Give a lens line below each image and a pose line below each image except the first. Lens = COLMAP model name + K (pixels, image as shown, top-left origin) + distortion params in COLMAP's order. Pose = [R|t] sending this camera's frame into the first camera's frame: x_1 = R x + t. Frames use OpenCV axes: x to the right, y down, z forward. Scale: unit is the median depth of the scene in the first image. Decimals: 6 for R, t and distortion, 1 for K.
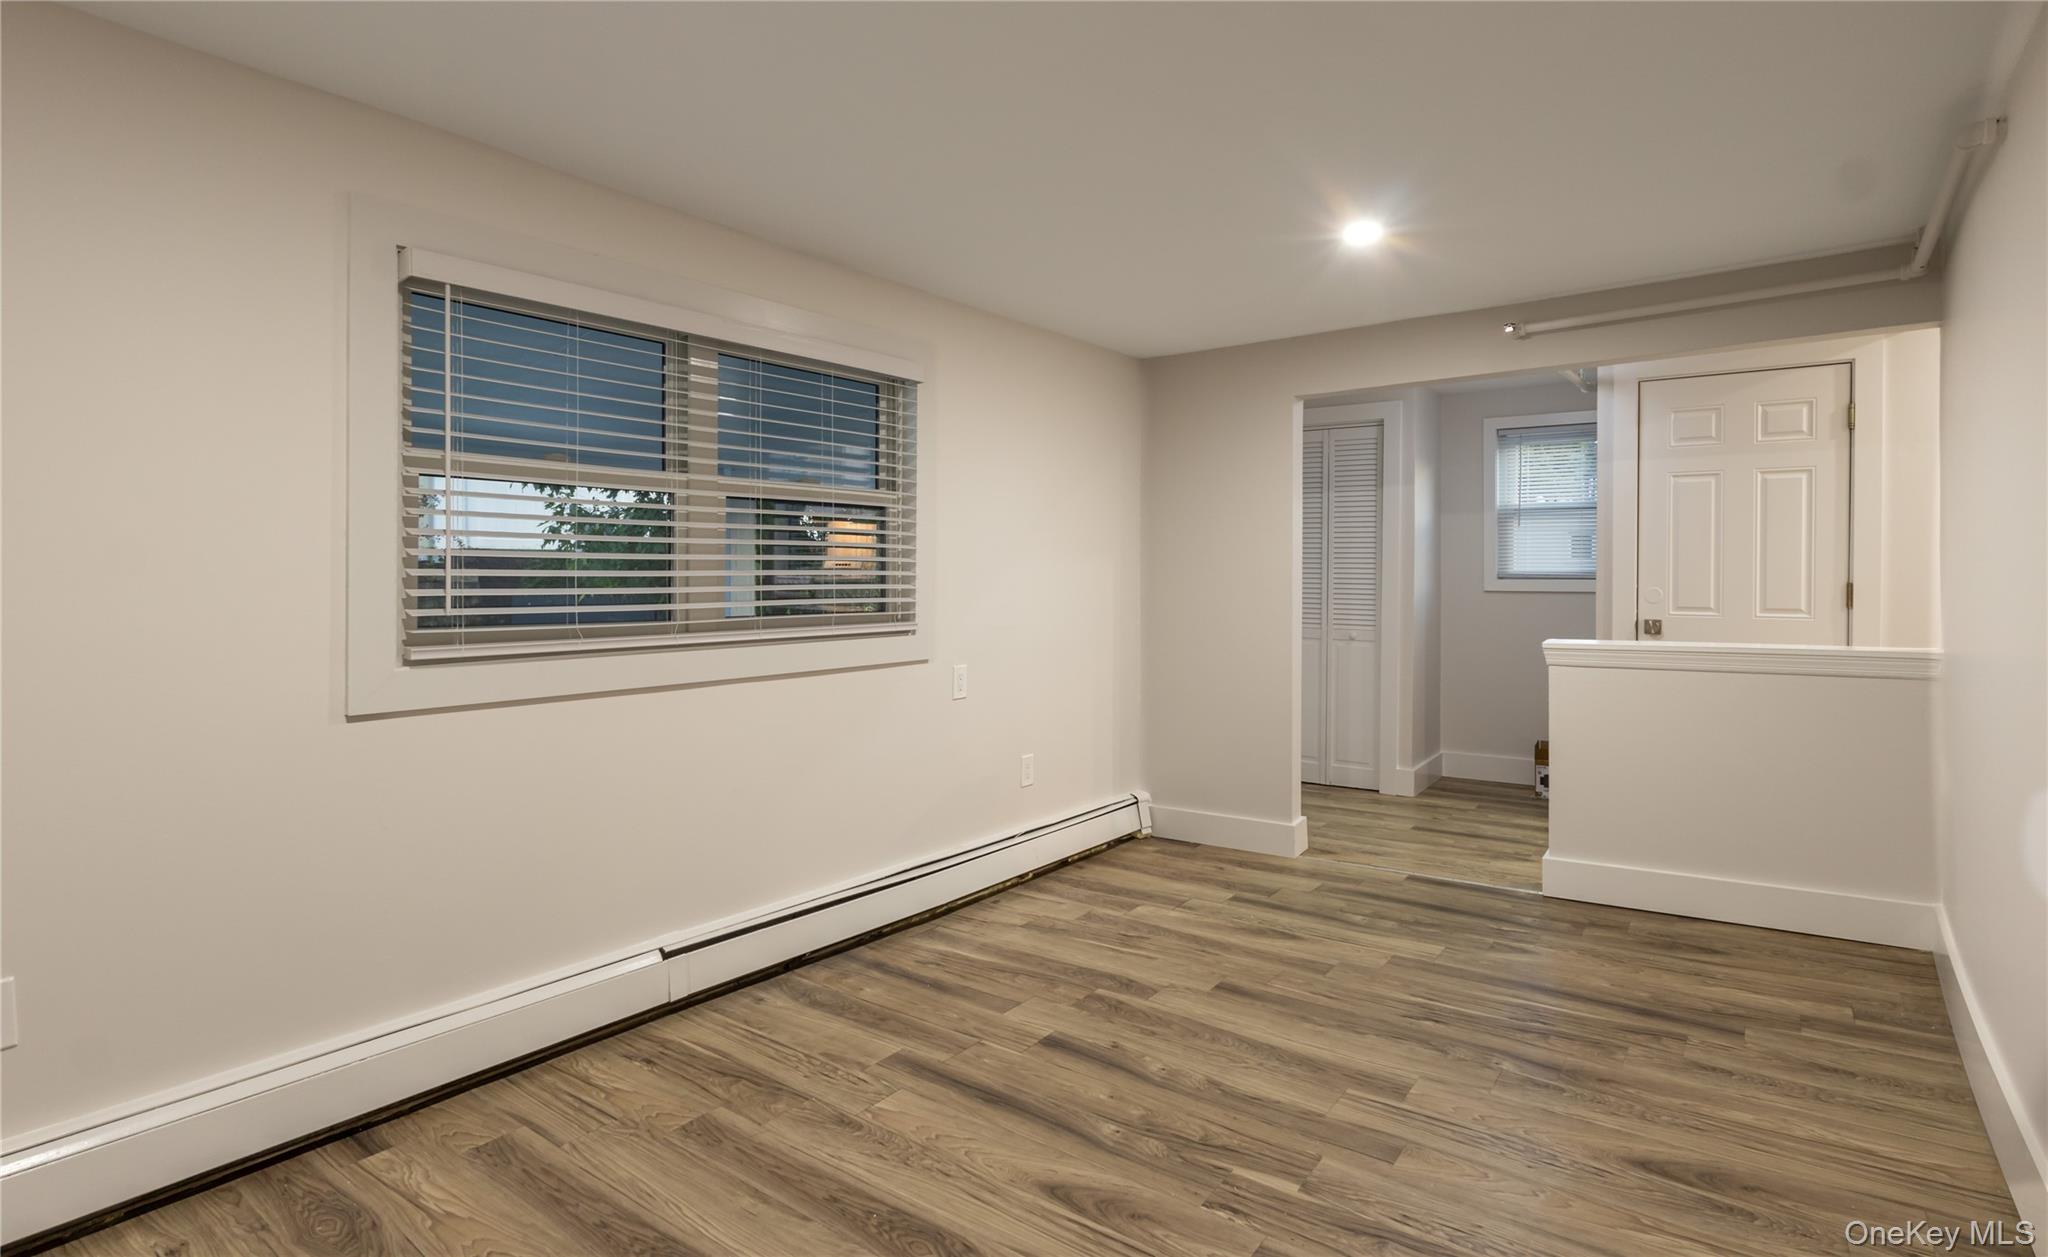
lens RADIAL K [[1011.0, 0, 1023.2], [0, 1011.0, 573.4], [0, 0, 1]] dist [-0.011821, 0.002854]
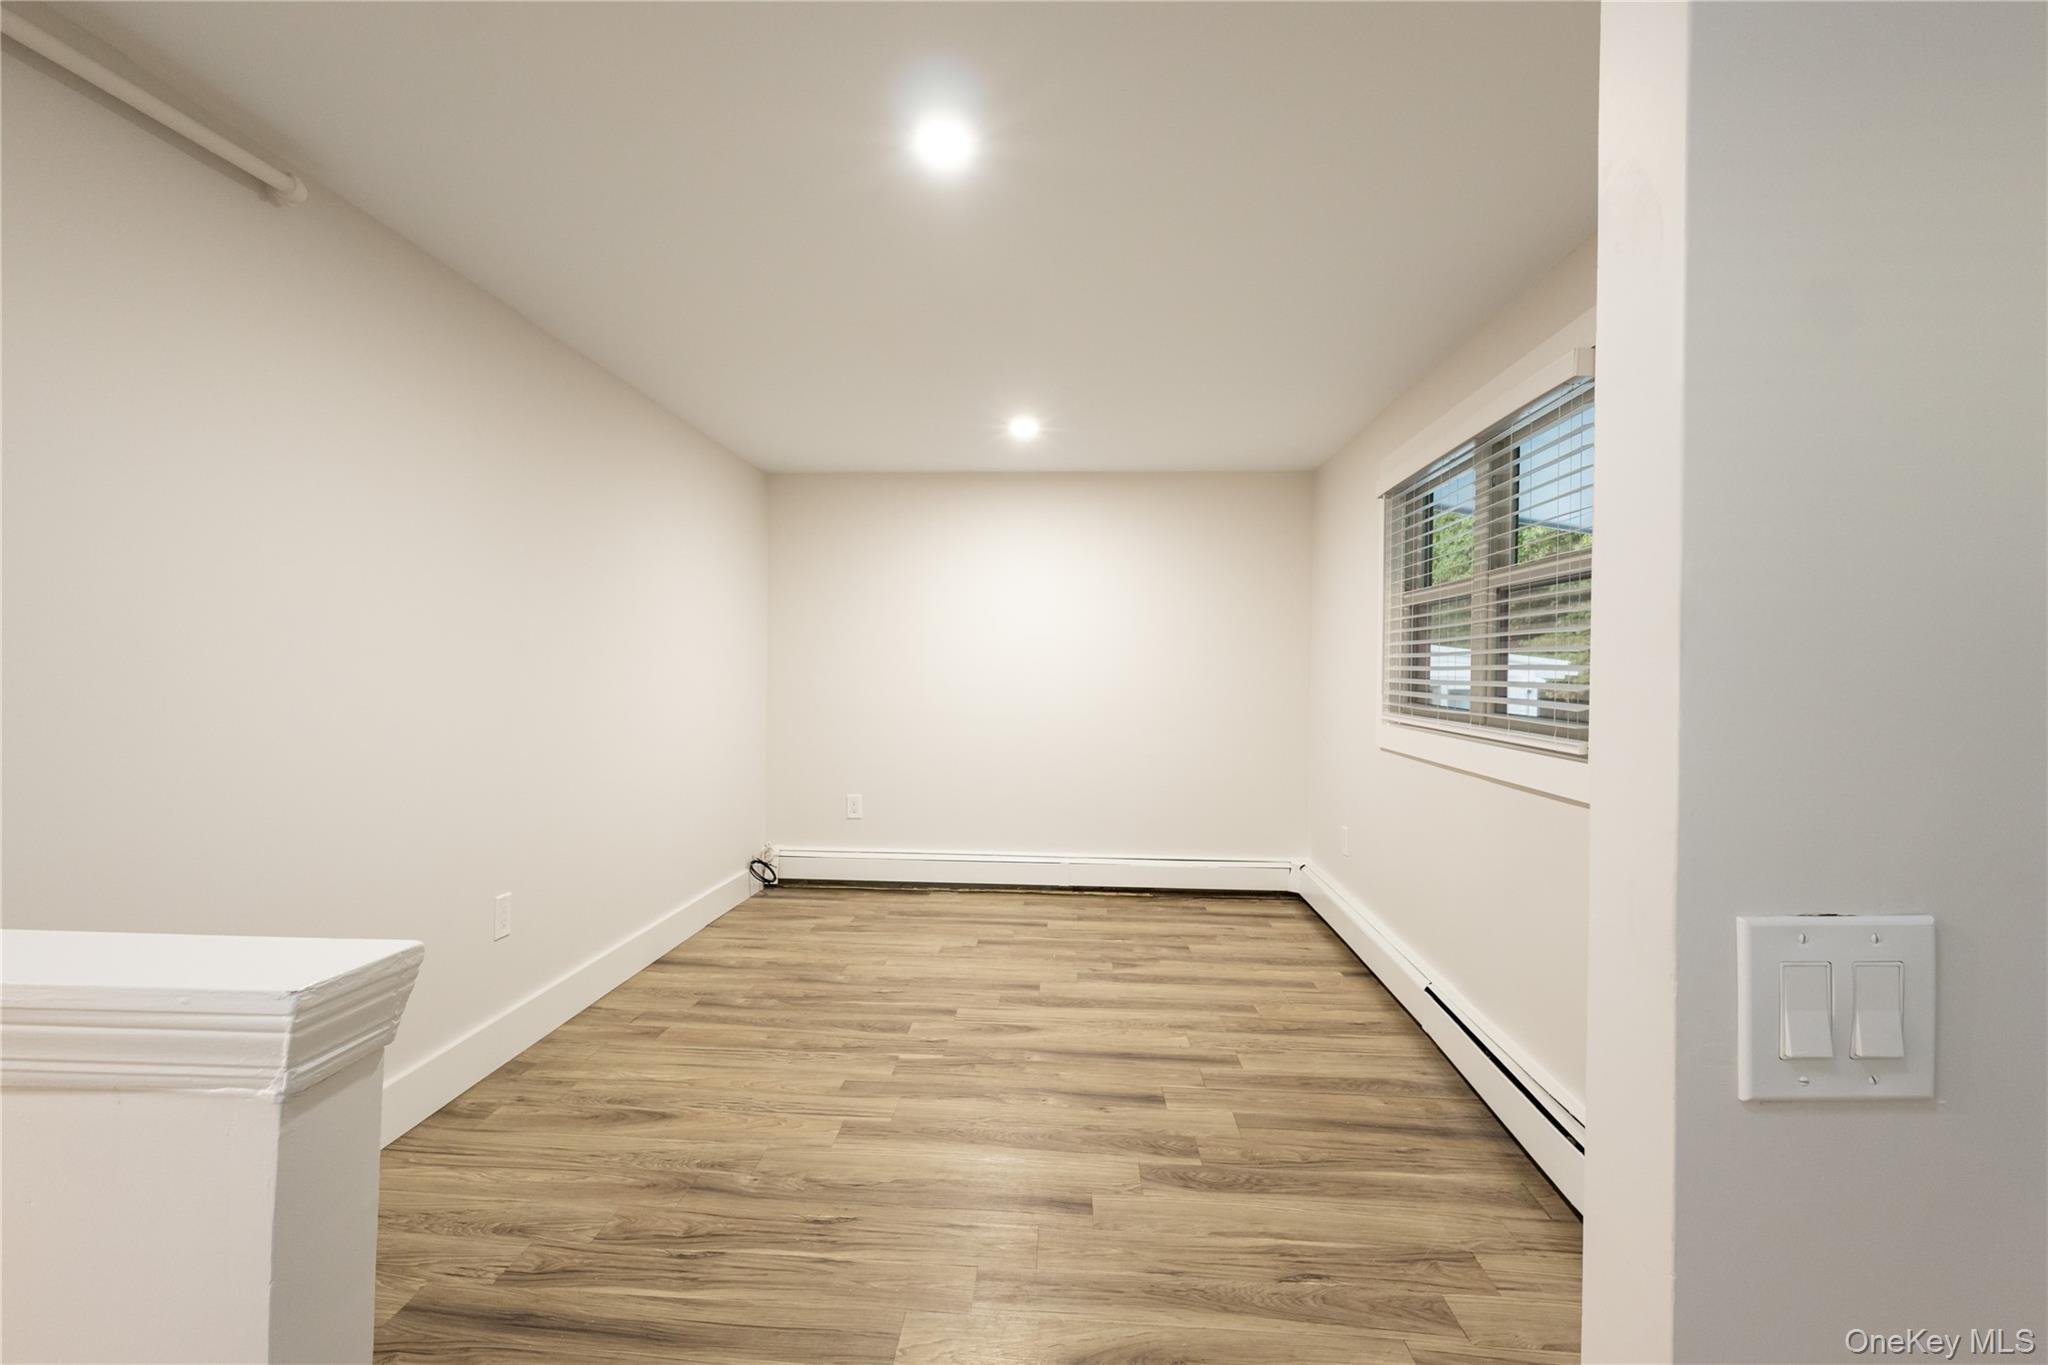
lens RADIAL K [[1011.9, 0, 1018.8], [0, 1011.9, 681.3], [0, 0, 1]] dist [0.000481, 0.002307]
pose [[-0.830615, -0.001979, -0.556843, 0.690982], [-0.011640, 0.999837, 0.013809, 0.004834], [0.556725, 0.017952, -0.830503, 1.665949]]
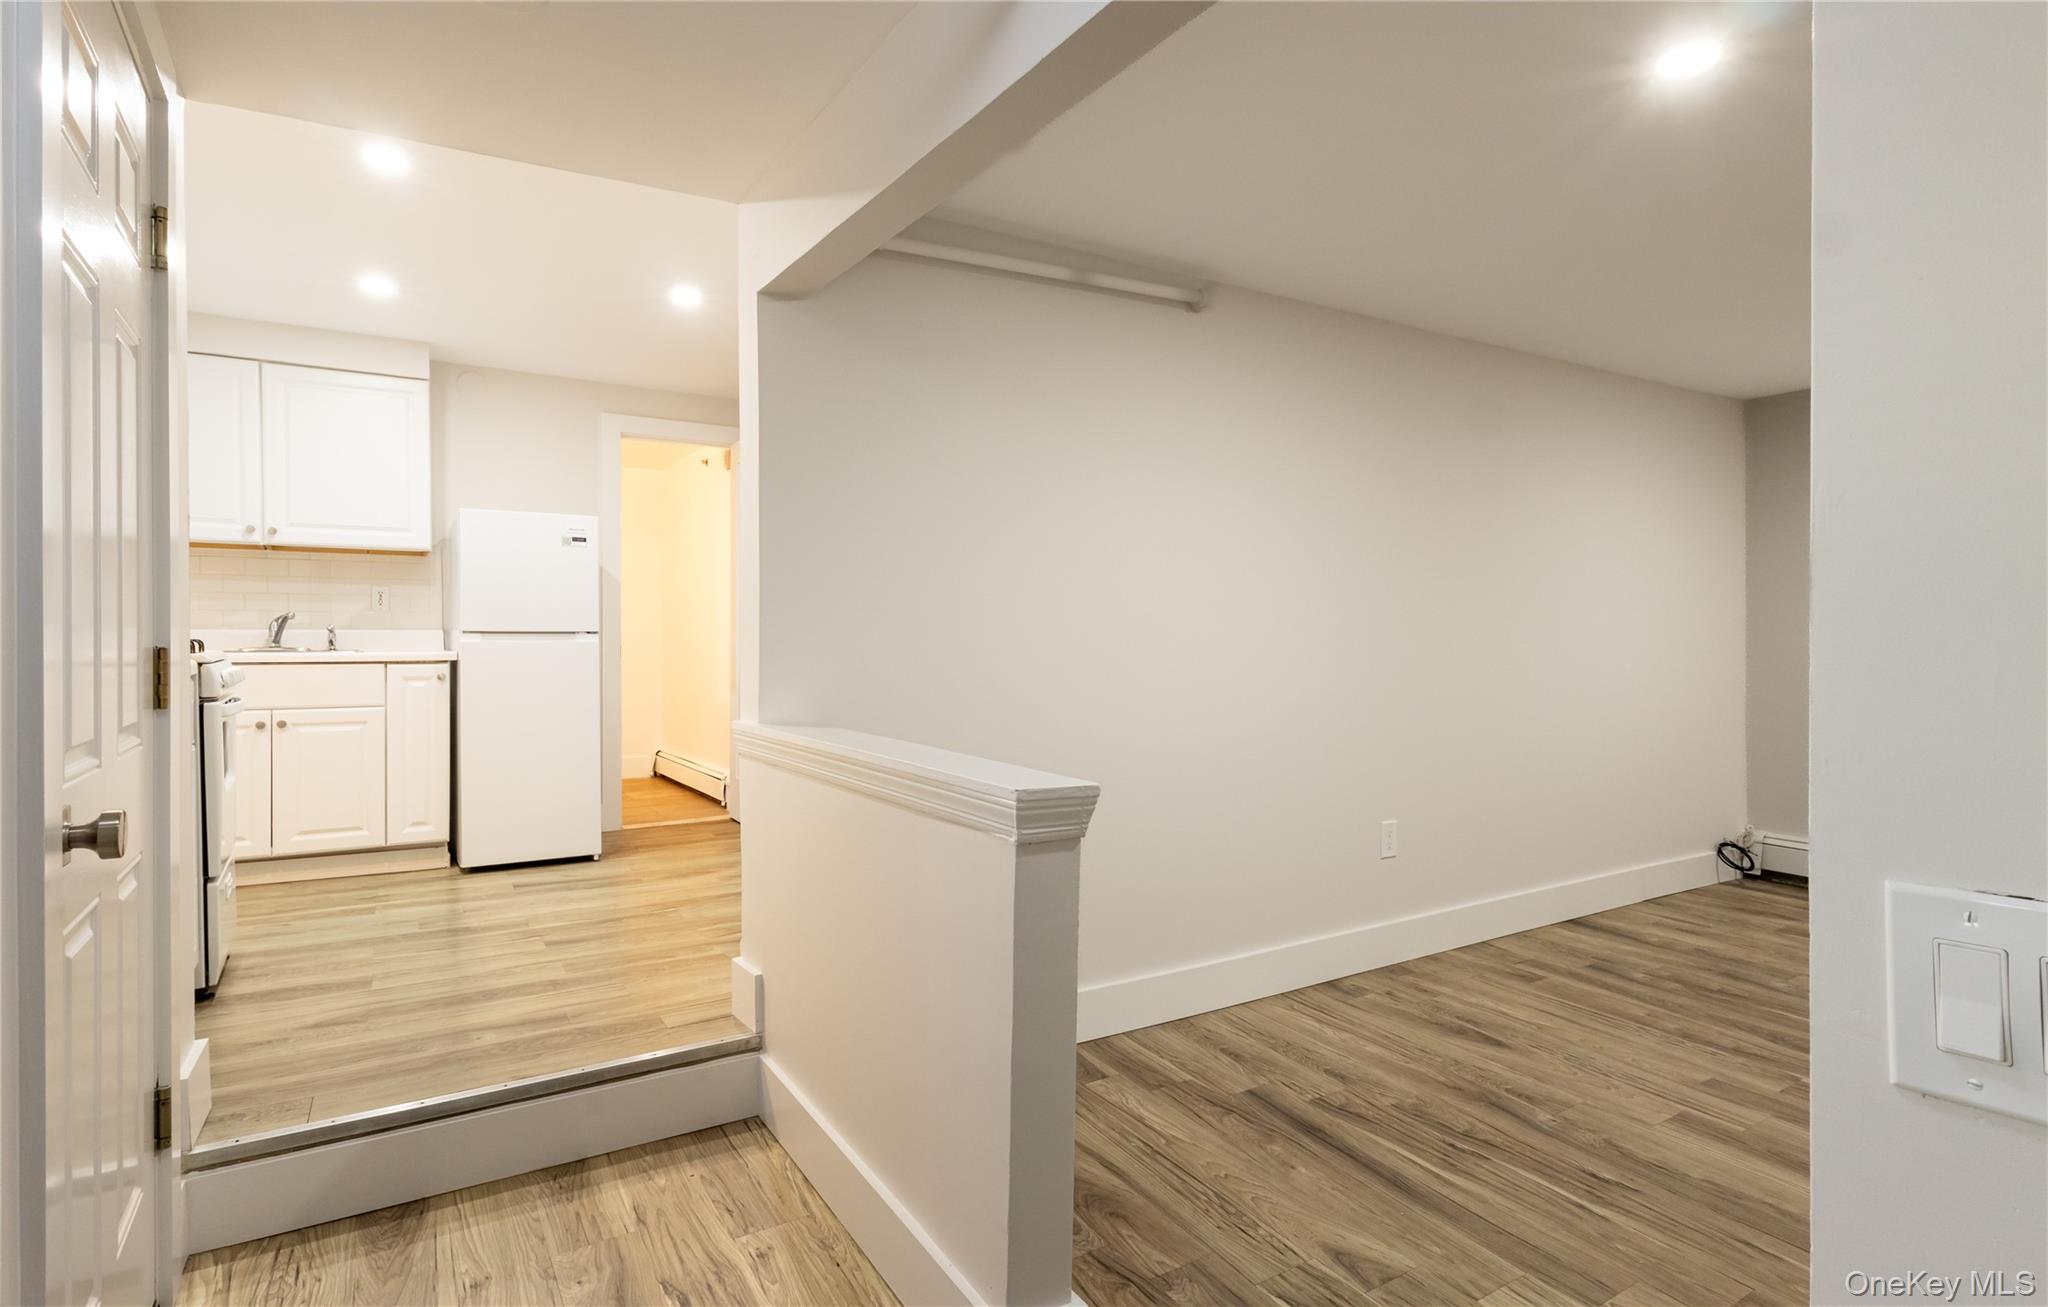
lens RADIAL K [[1029.2, 0, 1012.2], [0, 1029.2, 645.9], [0, 0, 1]] dist [0.001773, 0.001163]
pose [[-0.927368, 0.000238, 0.374149, 0.507869], [0.007430, 0.999814, 0.017780, 0.006720], [-0.374076, 0.019269, -0.927198, 1.834674]]
